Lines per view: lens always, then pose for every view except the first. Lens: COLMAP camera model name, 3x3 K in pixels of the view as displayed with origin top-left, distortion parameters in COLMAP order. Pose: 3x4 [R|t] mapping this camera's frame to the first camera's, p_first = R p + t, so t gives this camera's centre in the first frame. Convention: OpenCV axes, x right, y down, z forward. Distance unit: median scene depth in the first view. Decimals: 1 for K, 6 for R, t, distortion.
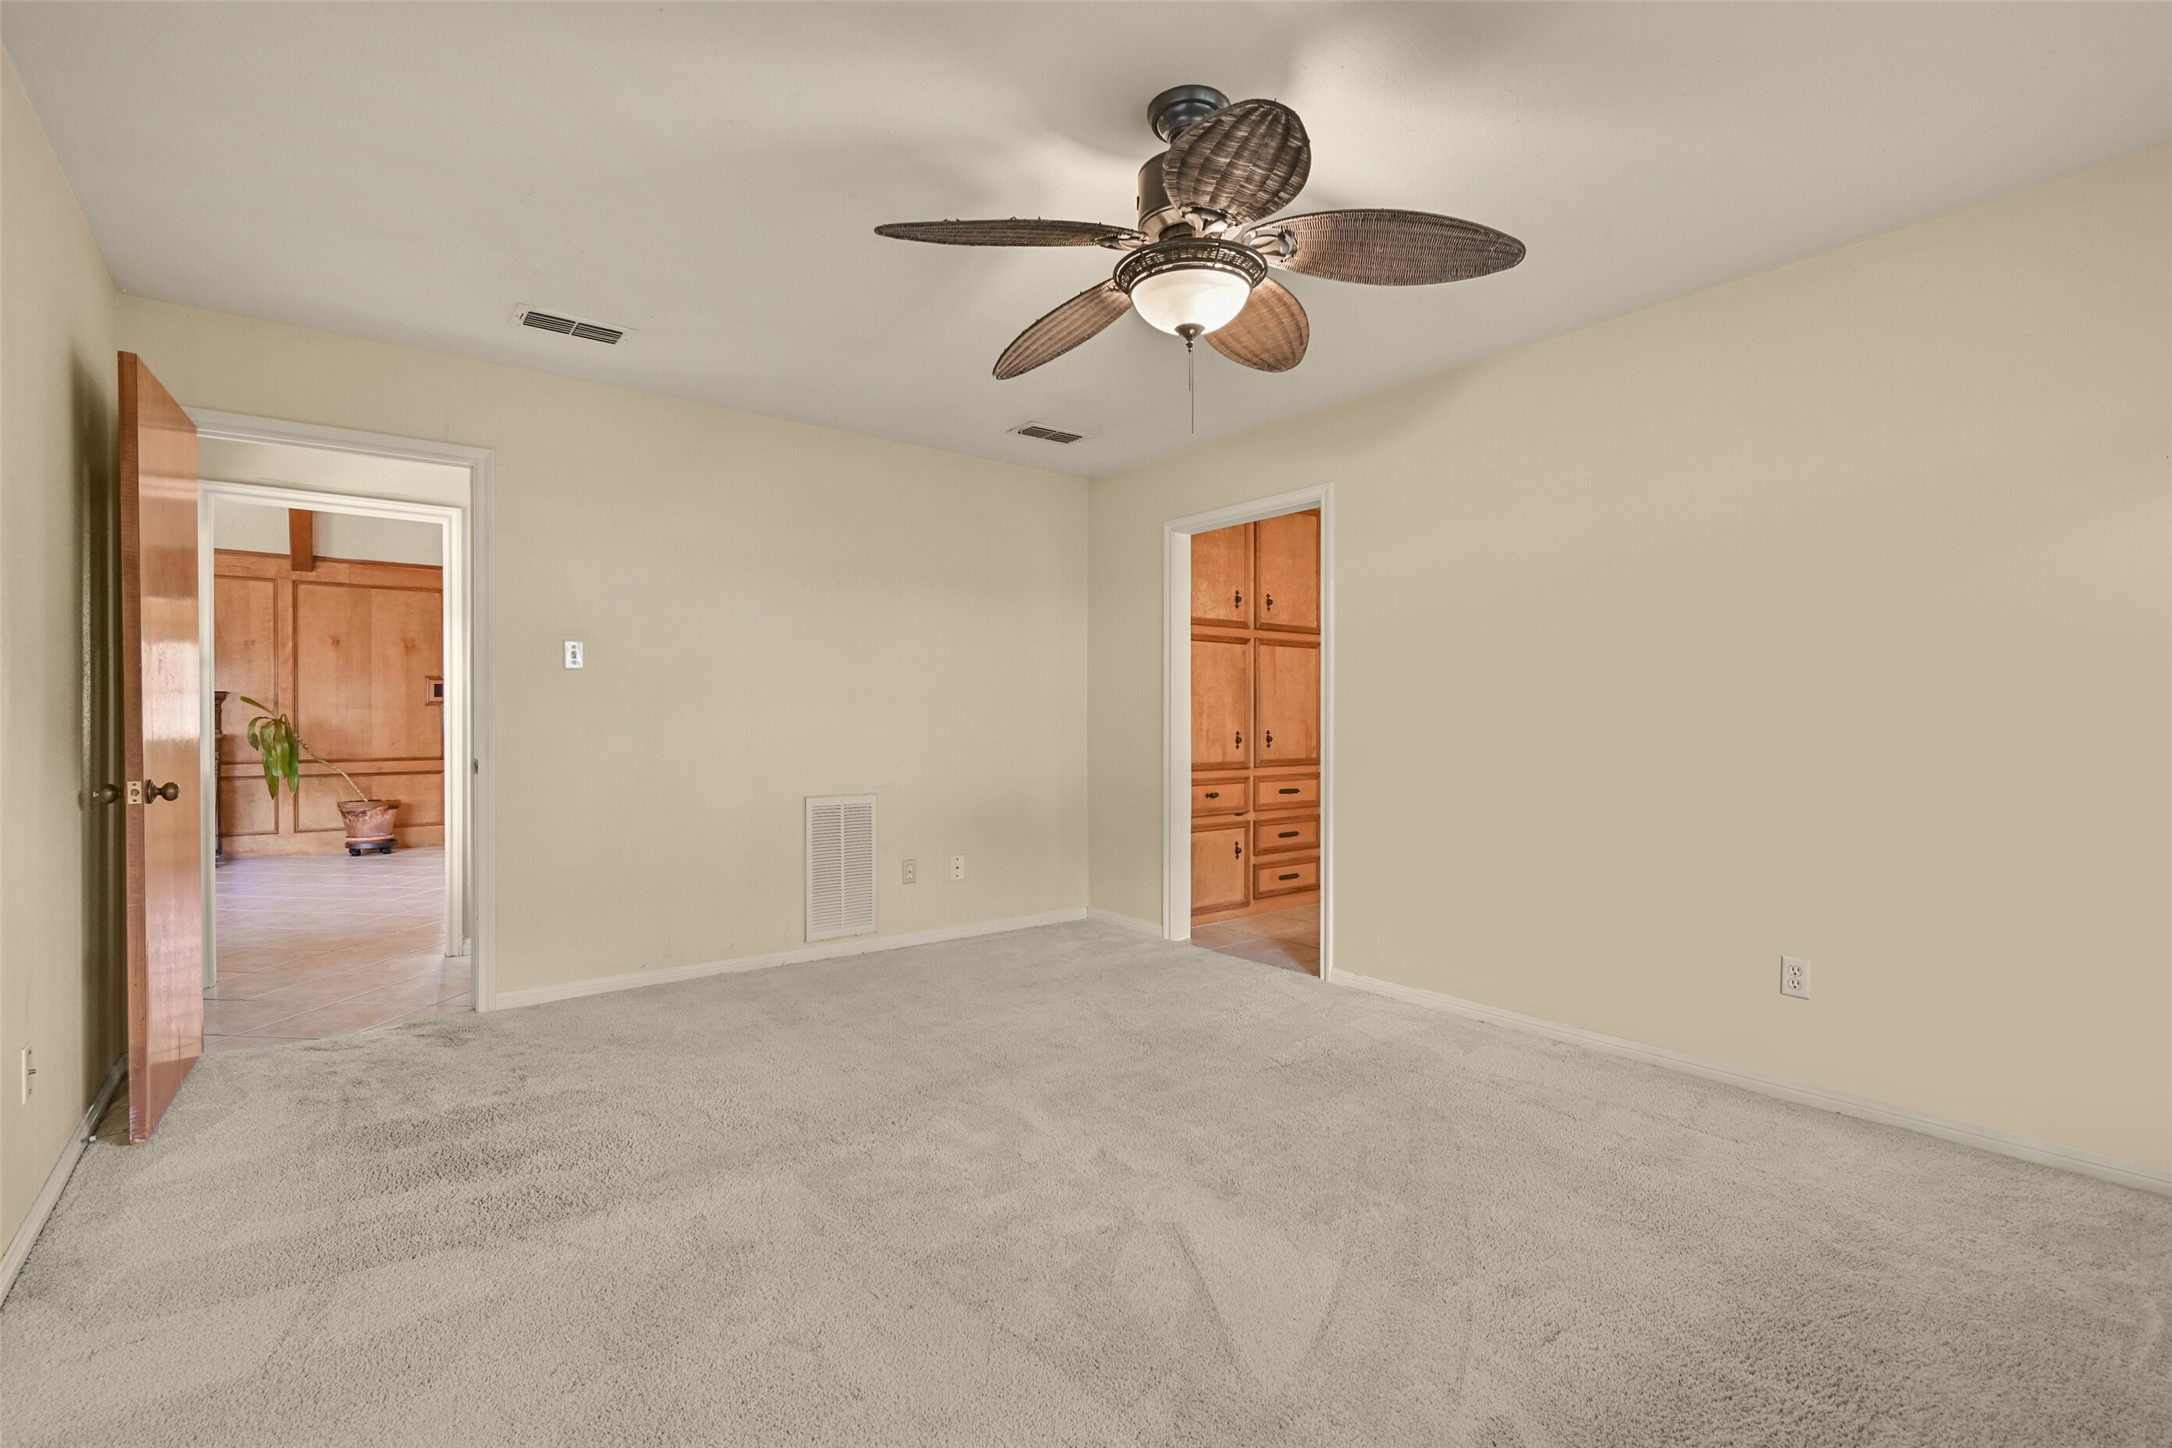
lens RADIAL K [[993.1, 0, 1093.5], [0, 993.1, 720.8], [0, 0, 1]] dist [0.008441, 0.000546]
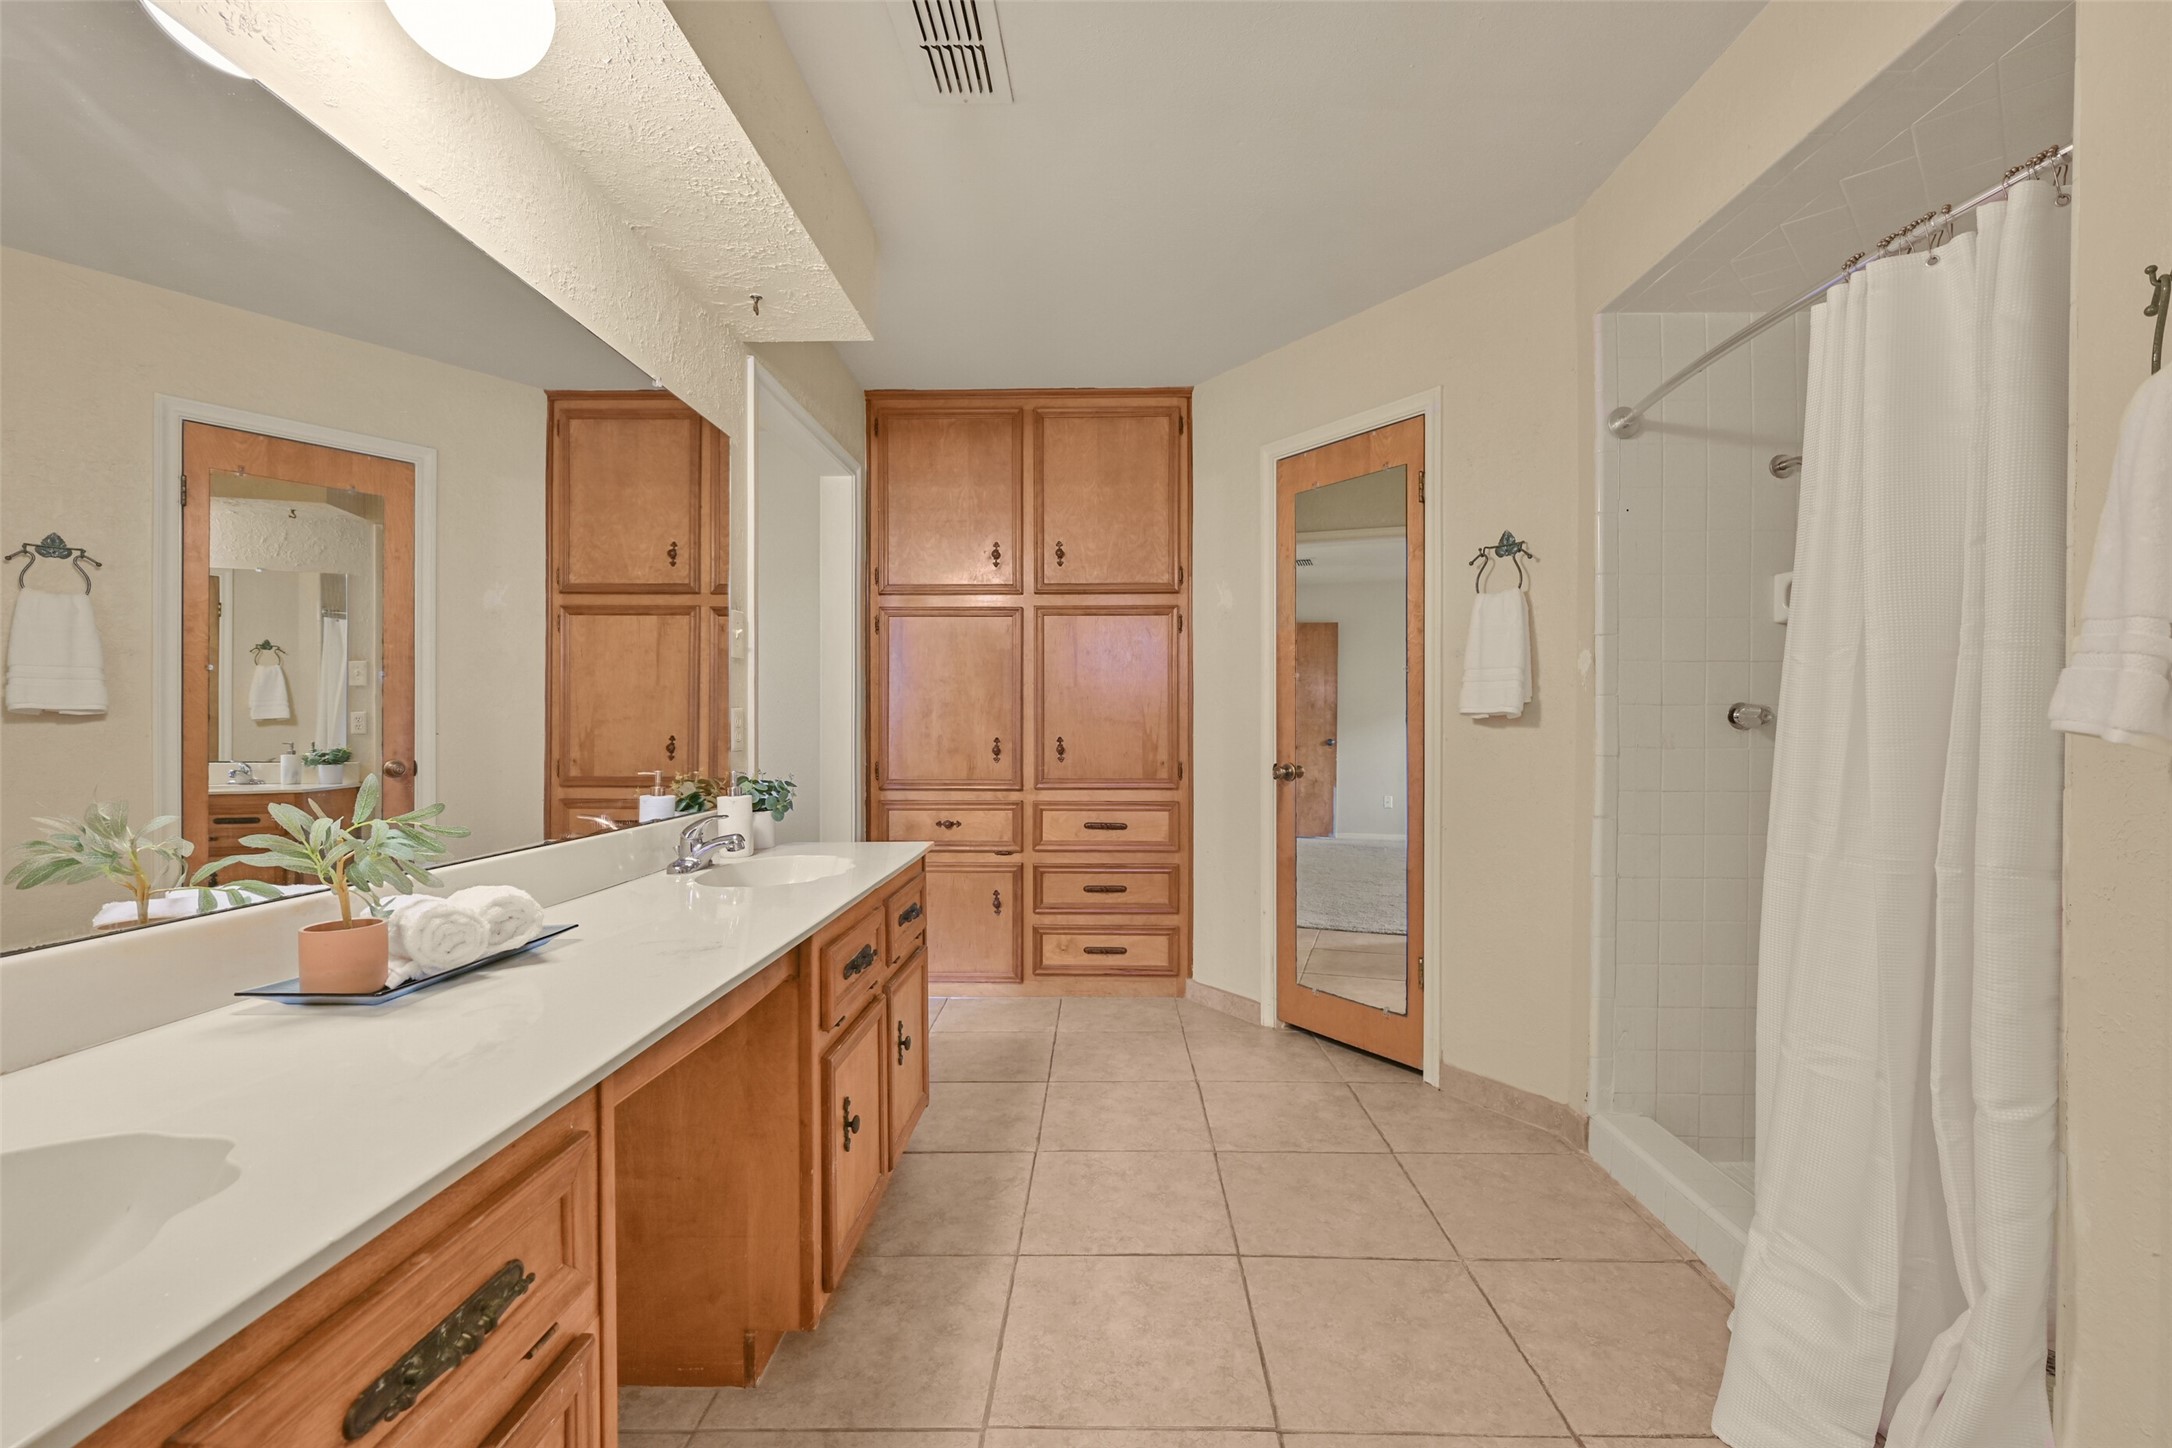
lens RADIAL K [[926.3, 0, 1096.0], [0, 926.3, 727.5], [0, 0, 1]] dist [0.008560, -0.001146]
pose [[0.764124, 0.005670, -0.645045, 0.619258], [-0.000543, 0.999967, 0.008147, -0.002546], [0.645069, -0.005876, 0.764101, 0.521671]]
